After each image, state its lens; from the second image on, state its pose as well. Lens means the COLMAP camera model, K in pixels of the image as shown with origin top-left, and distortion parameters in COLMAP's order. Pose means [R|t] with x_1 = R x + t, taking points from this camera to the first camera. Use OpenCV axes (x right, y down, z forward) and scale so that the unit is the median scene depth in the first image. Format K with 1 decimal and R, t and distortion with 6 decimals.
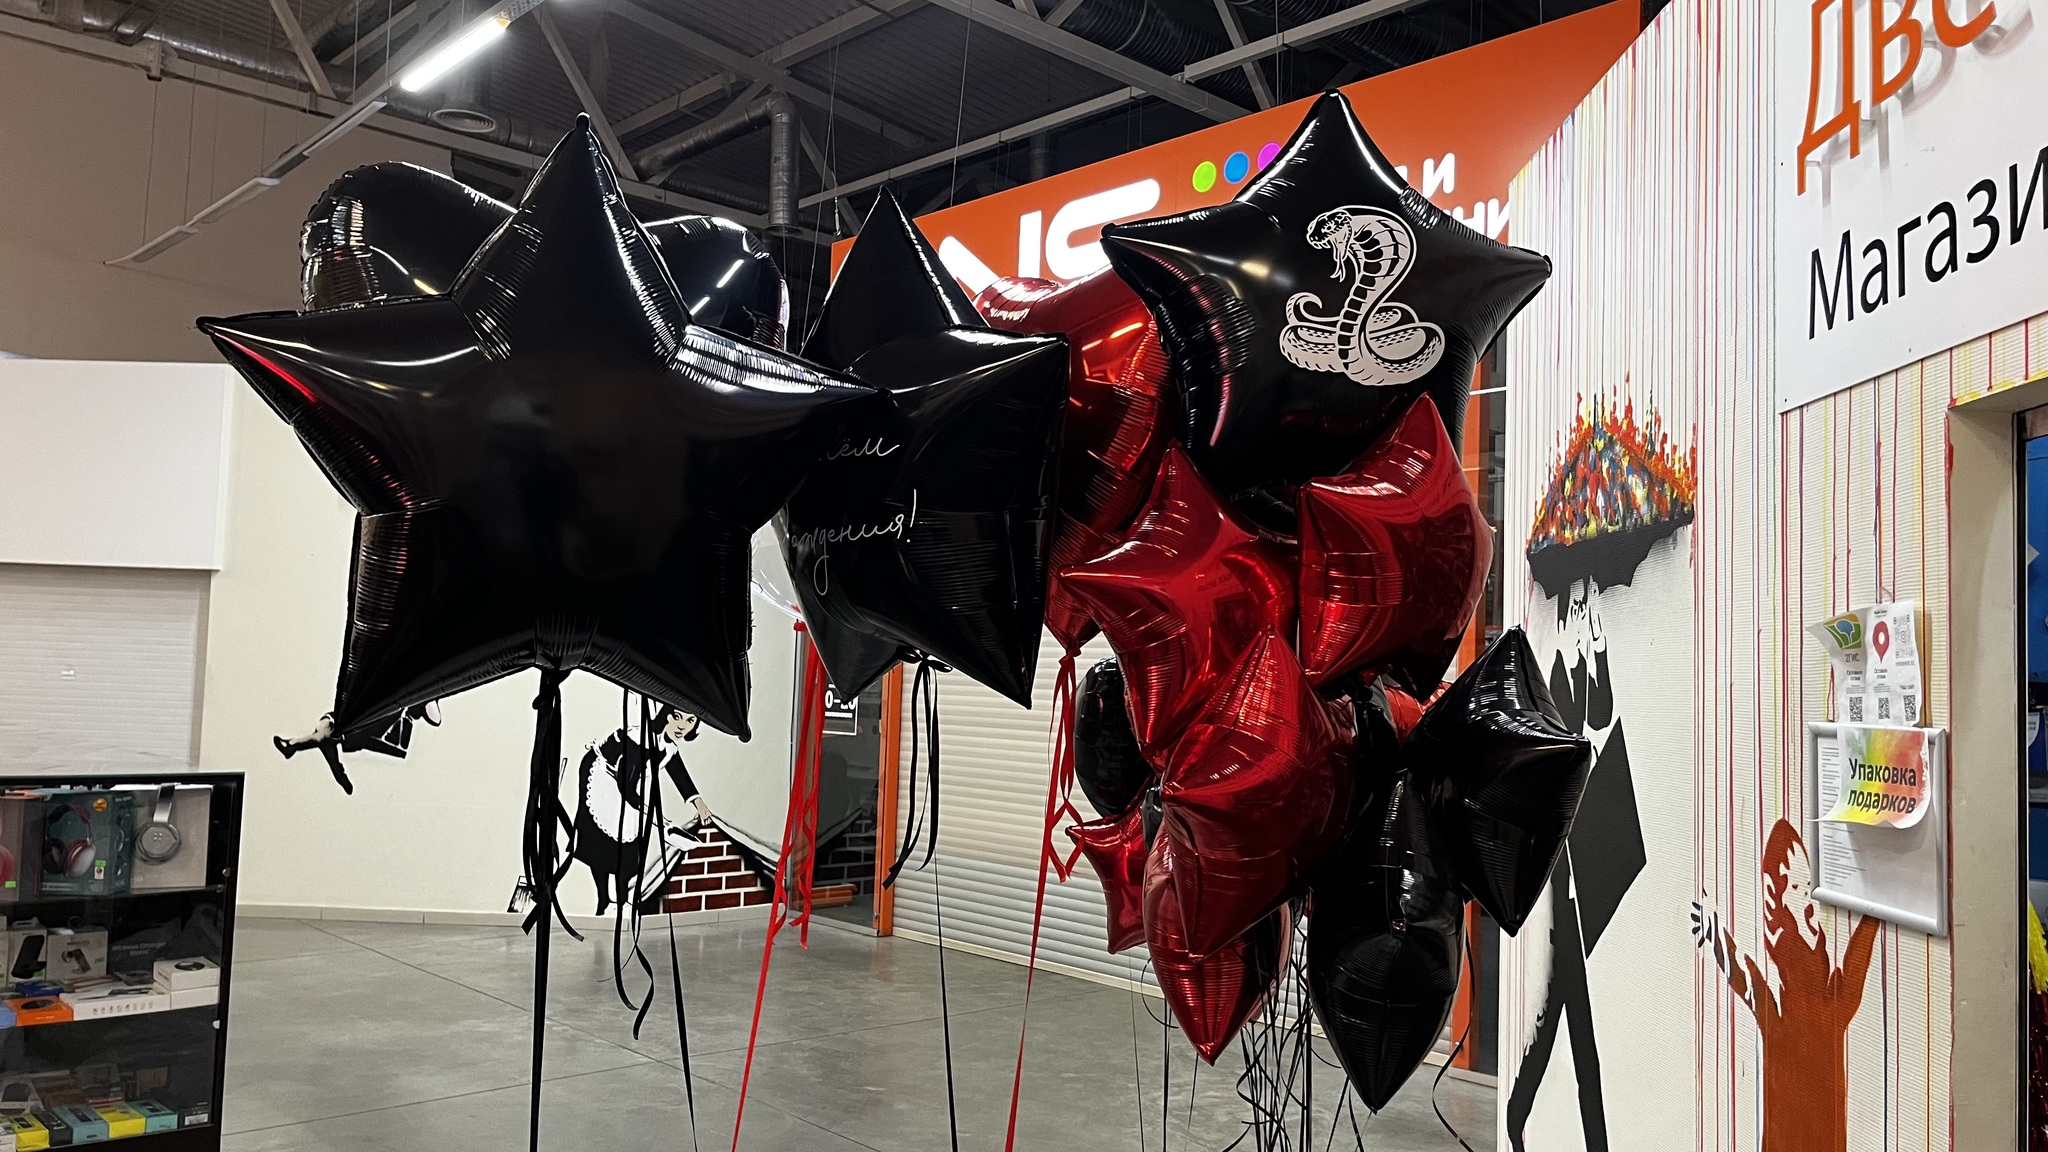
lens RADIAL K [[1580.9, 0, 1038.9], [0, 1580.9, 581.8], [0, 0, 1]] dist [0.044634, -0.091050]
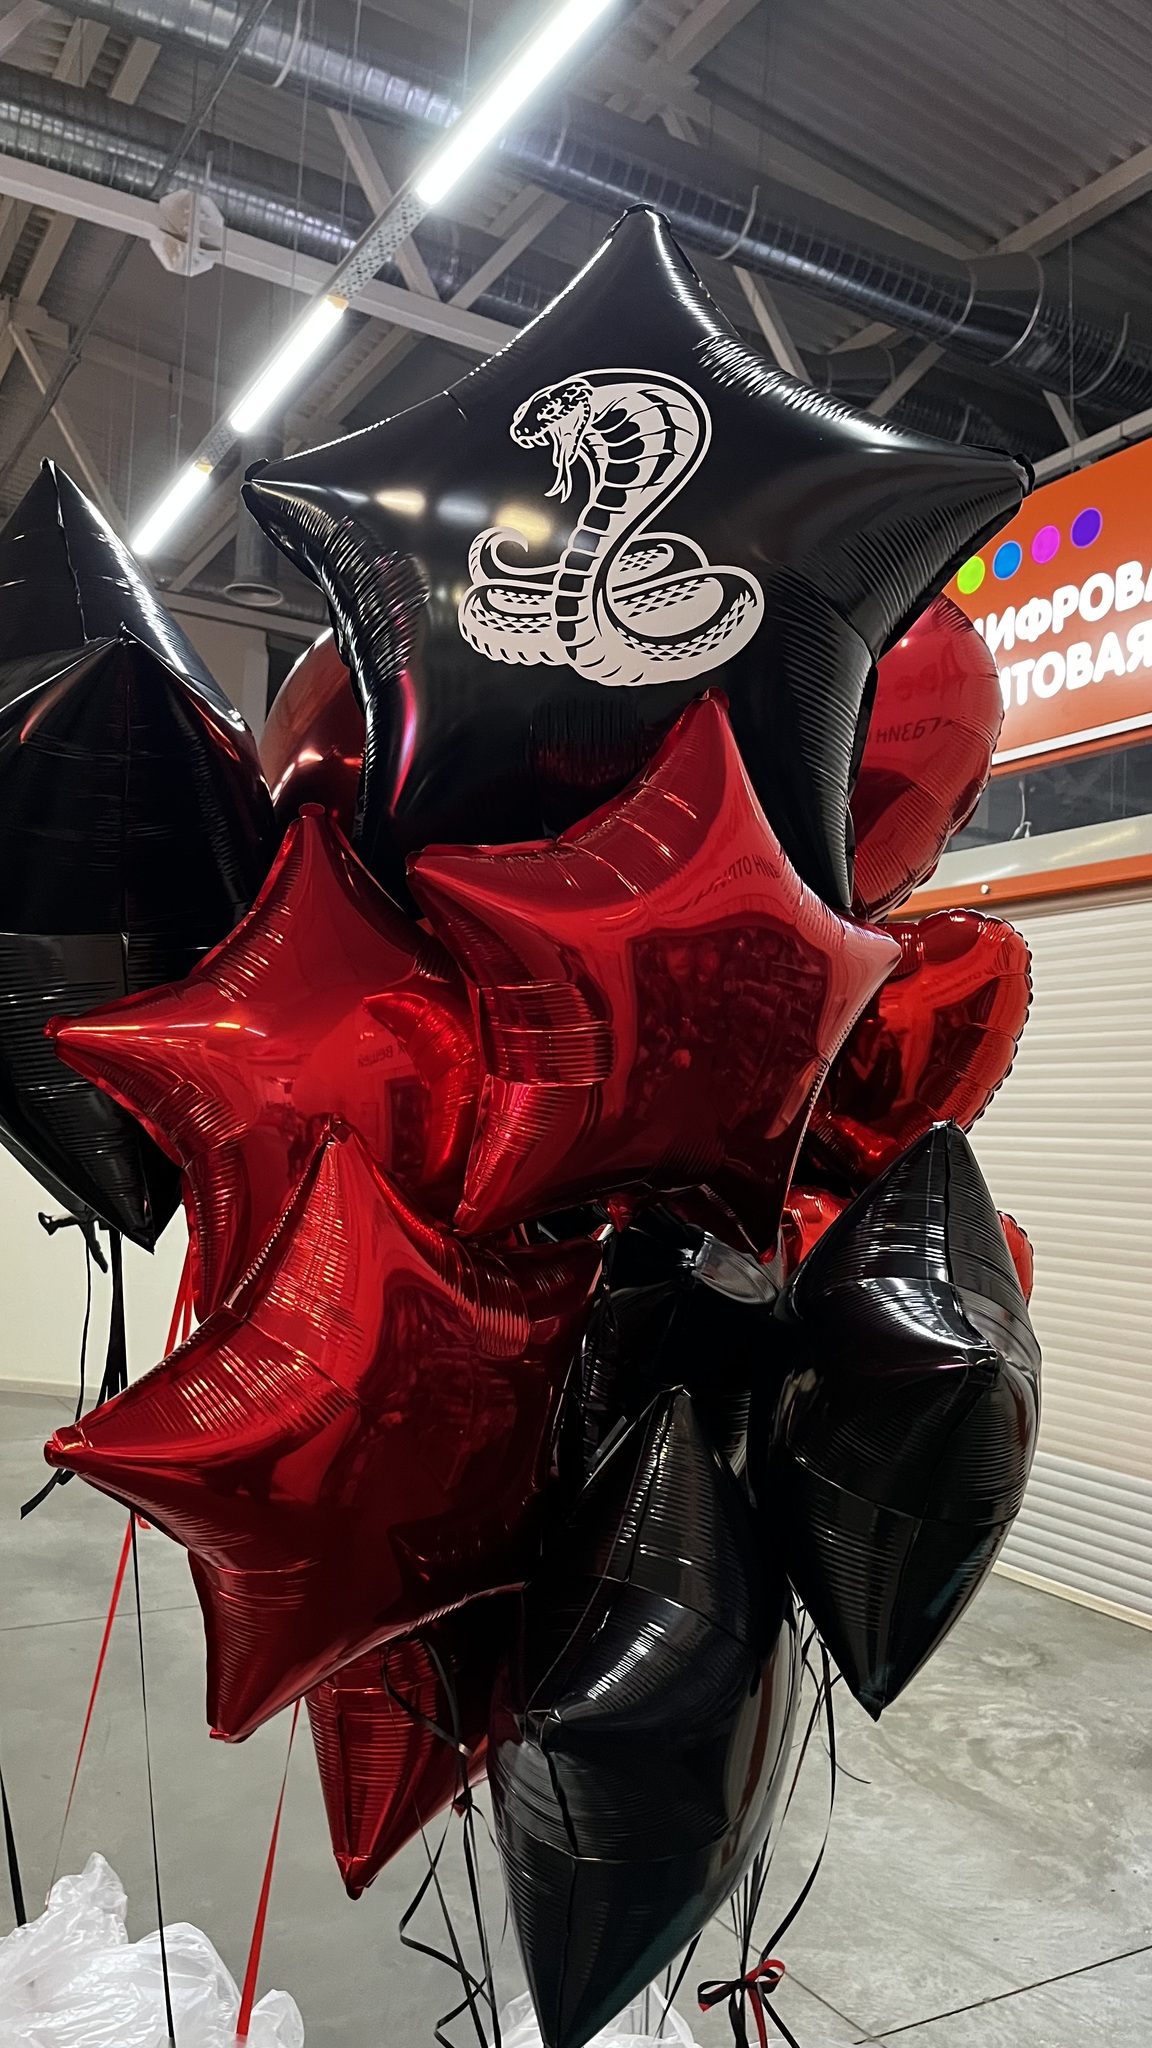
lens RADIAL K [[1580.9, 0, 569.3], [0, 1580.9, 1007.1], [0, 0, 1]] dist [0.044634, -0.091050]
pose [[0.974575, -0.012982, -0.223683, 0.313873], [0.006379, 0.999523, -0.030215, 0.003470], [0.223969, 0.028020, 0.974193, 0.466263]]
